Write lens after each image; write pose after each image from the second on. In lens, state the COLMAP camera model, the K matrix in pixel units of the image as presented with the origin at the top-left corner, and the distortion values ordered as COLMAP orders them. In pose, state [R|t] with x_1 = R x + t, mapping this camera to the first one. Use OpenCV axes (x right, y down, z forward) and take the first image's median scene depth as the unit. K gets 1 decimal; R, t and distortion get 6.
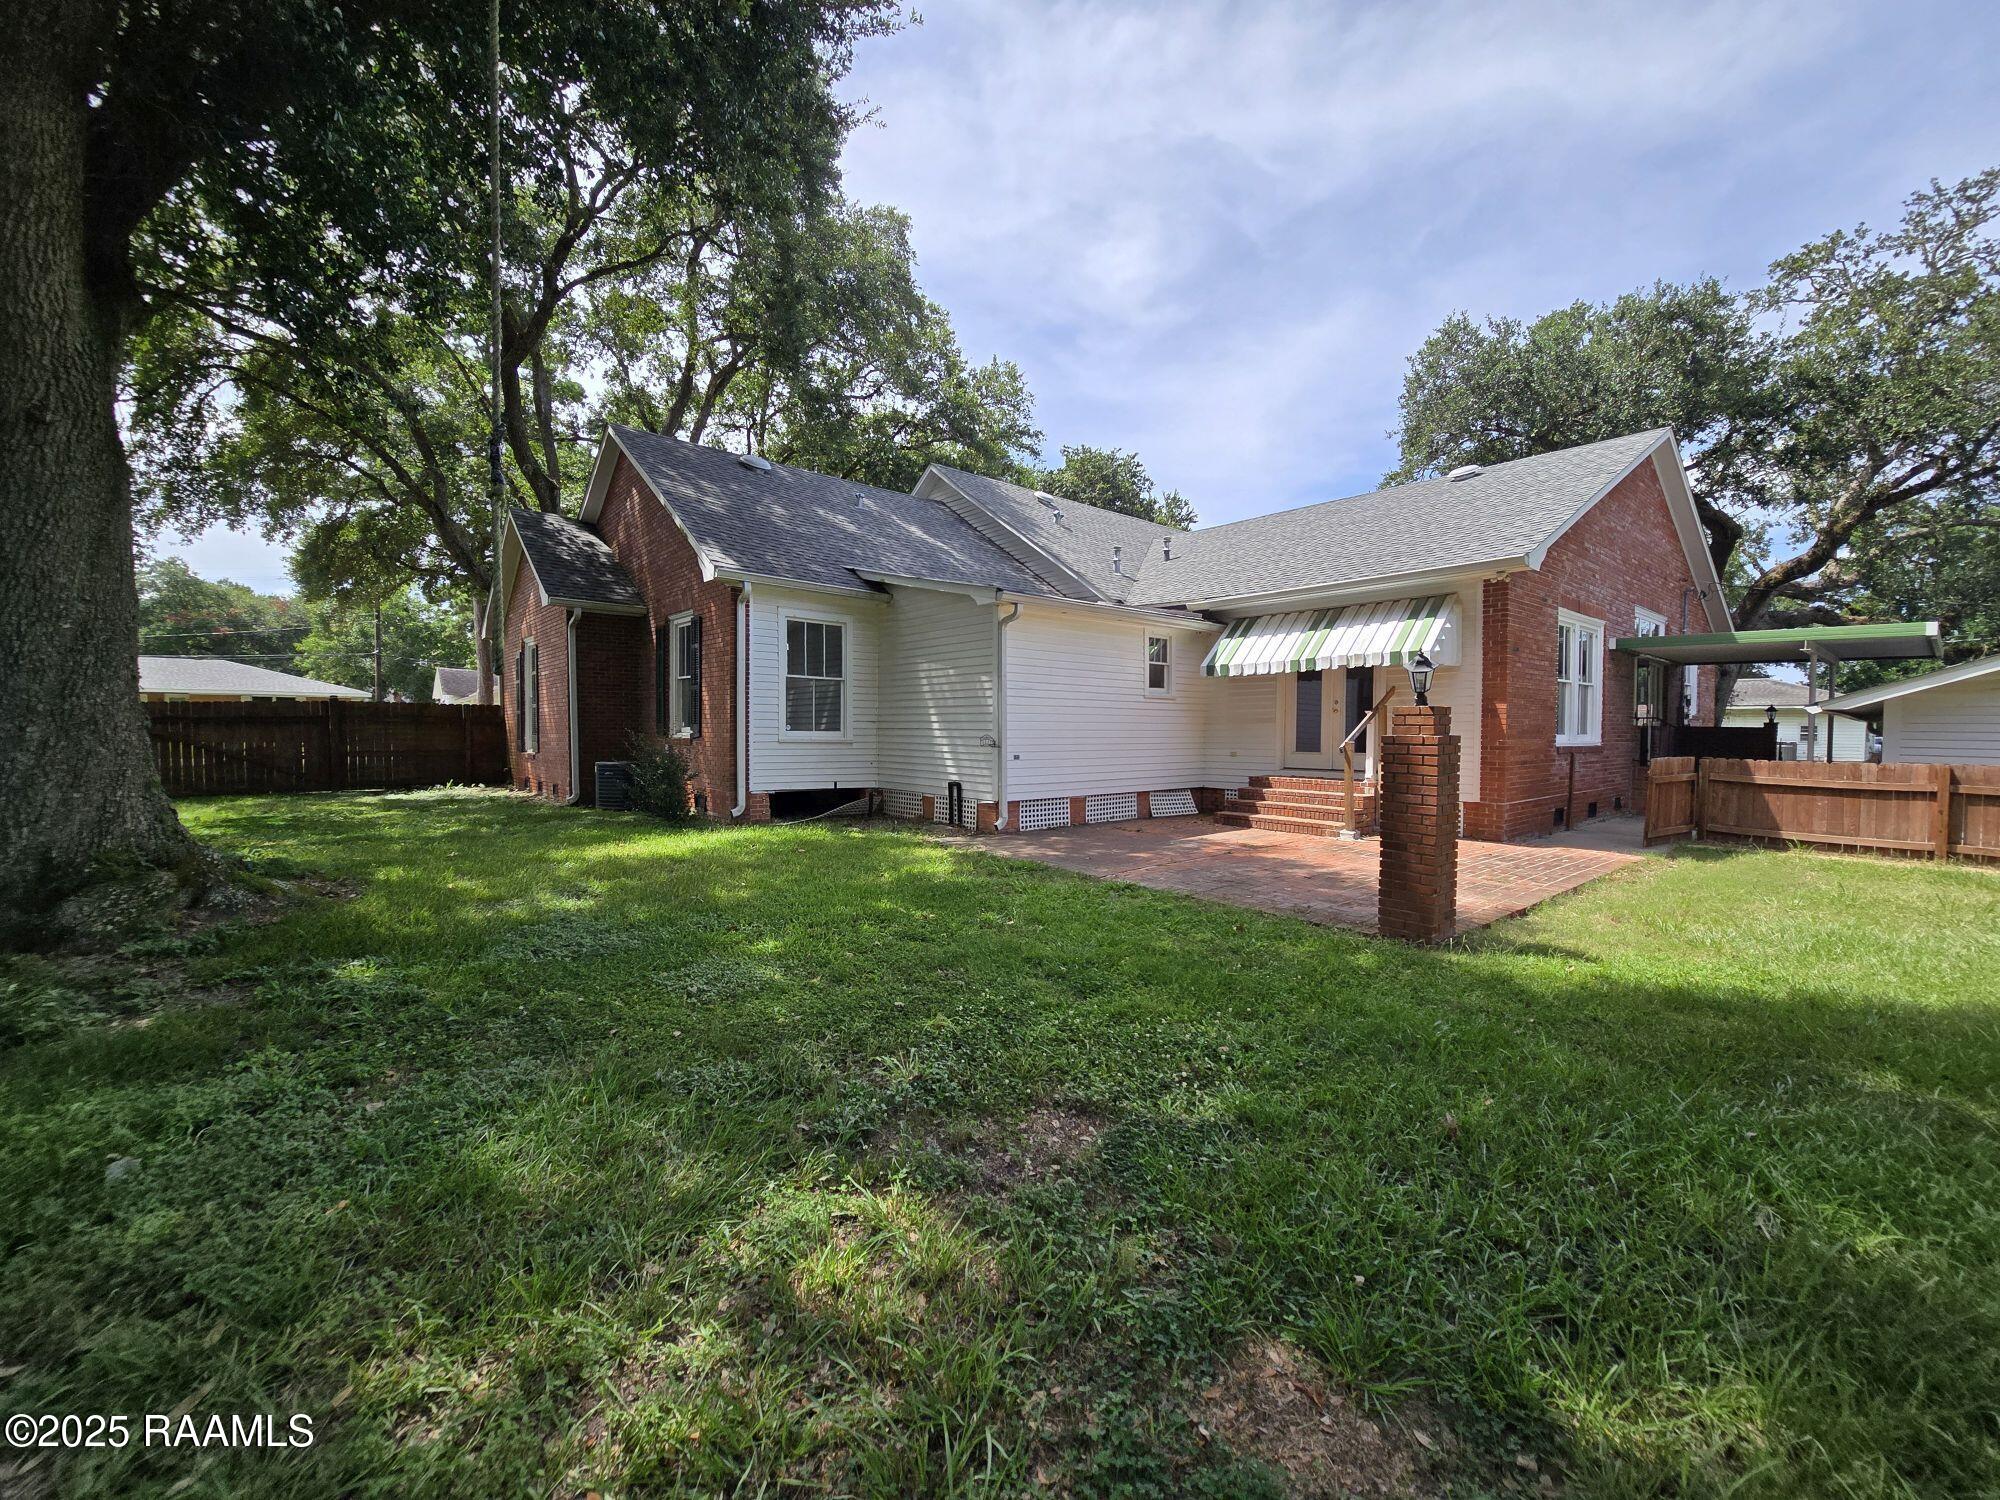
lens RADIAL K [[822.7, 0, 999.6], [0, 822.7, 752.7], [0, 0, 1]] dist [0.002788, 0.001280]
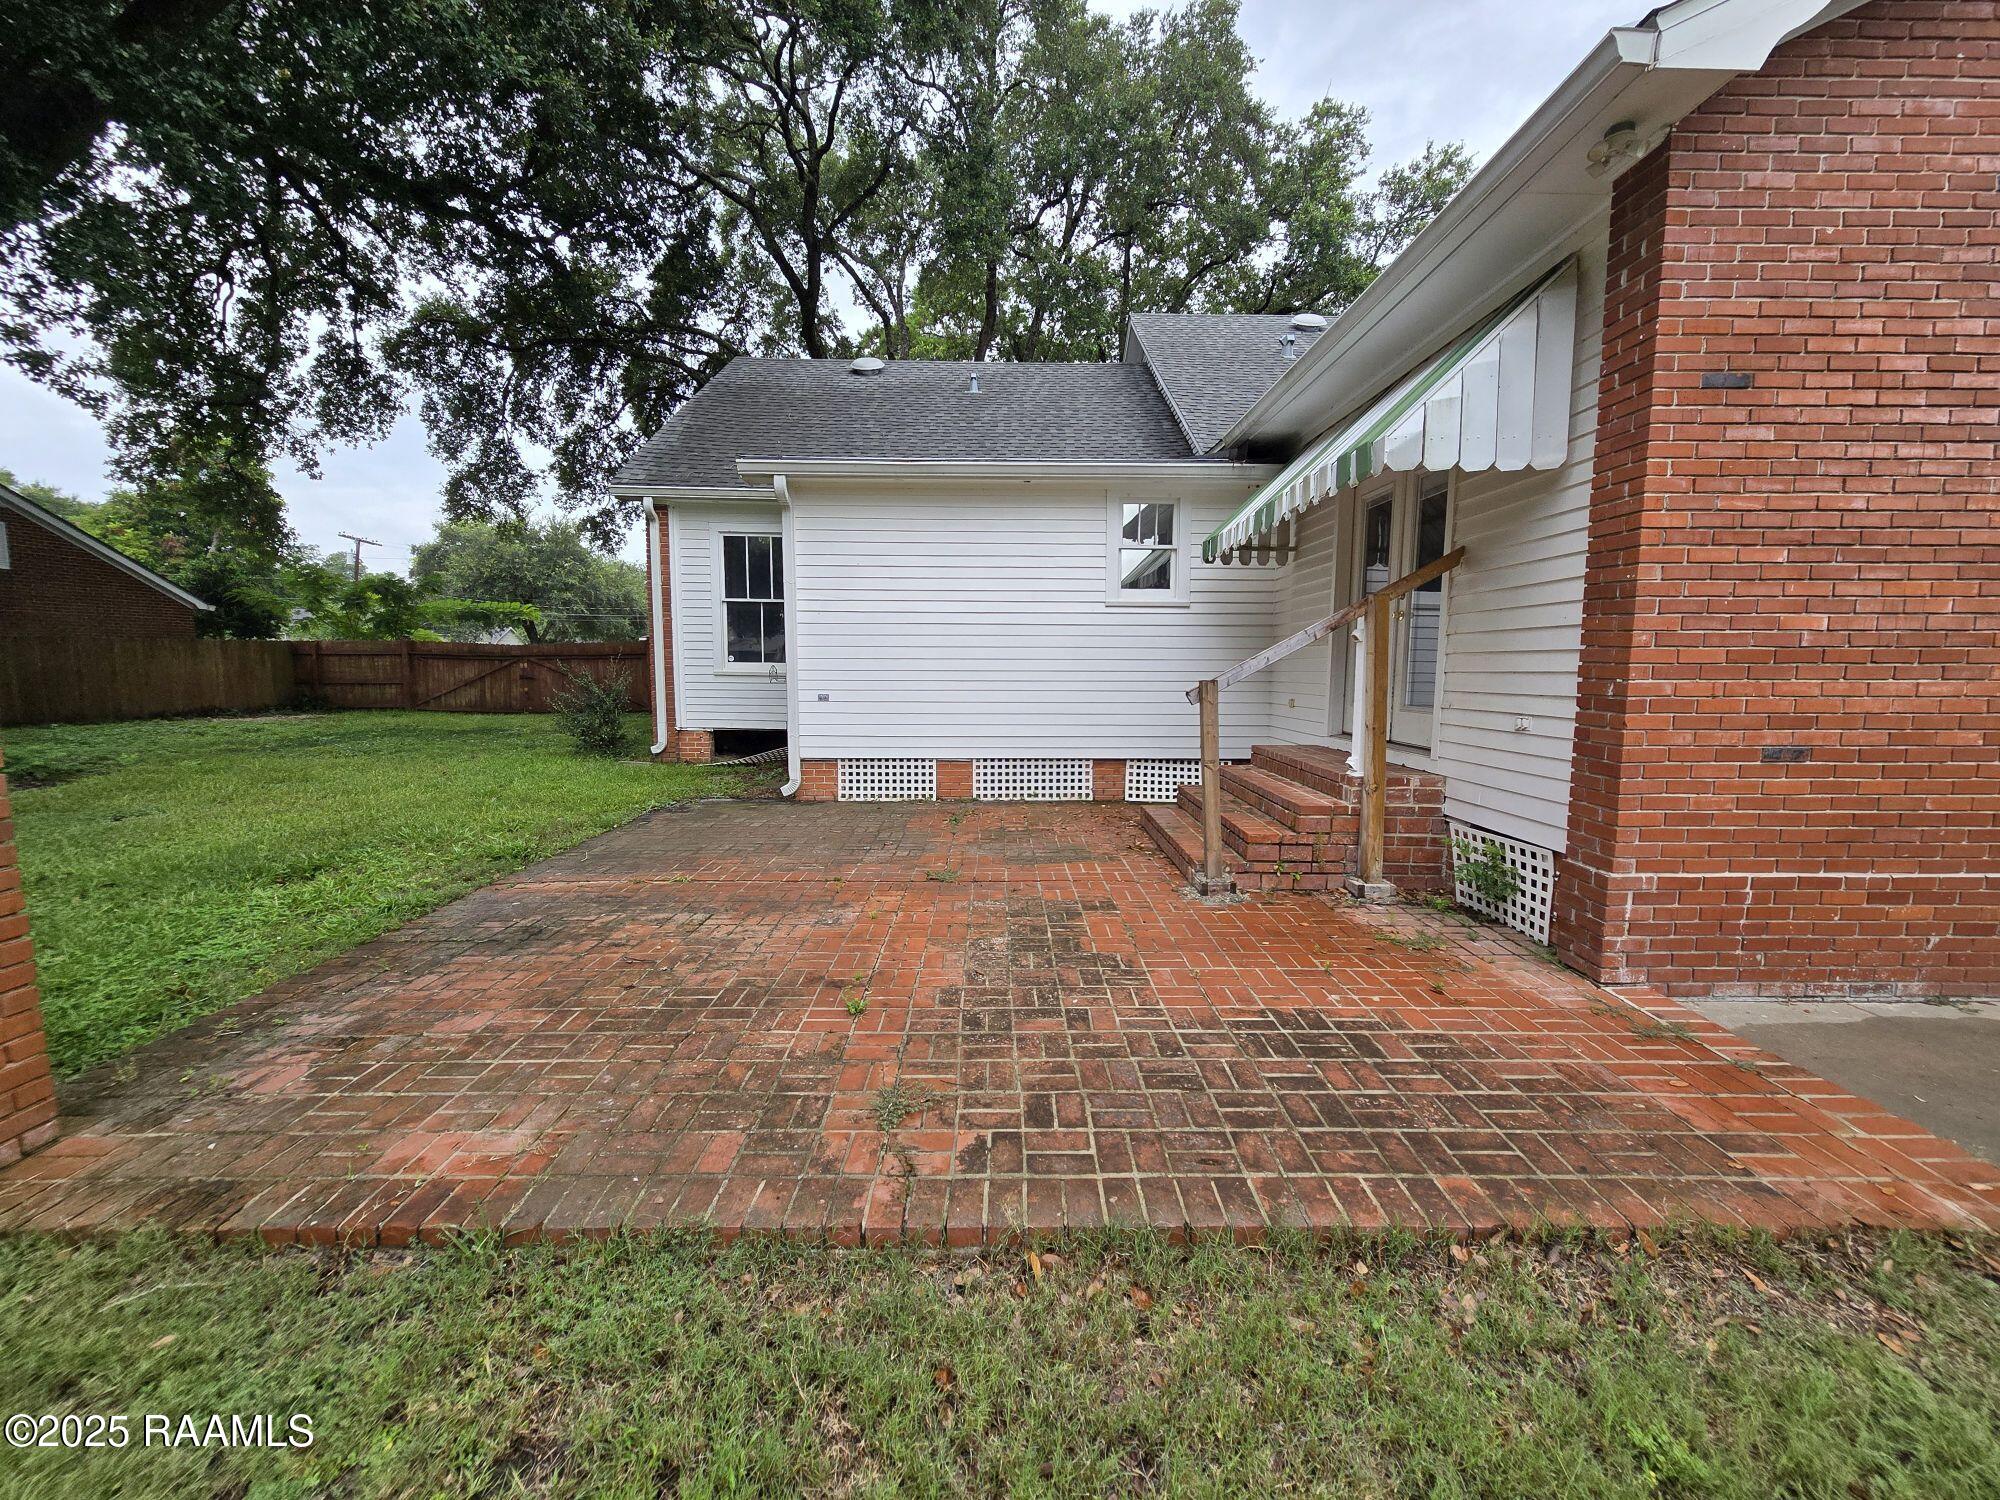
lens RADIAL K [[822.7, 0, 1004.0], [0, 822.7, 747.0], [0, 0, 1]] dist [0.002788, 0.001280]
pose [[0.756614, 0.063082, -0.650811, 0.556090], [-0.018671, 0.997014, 0.074932, -0.007335], [0.653595, -0.044543, 0.755533, 0.519871]]
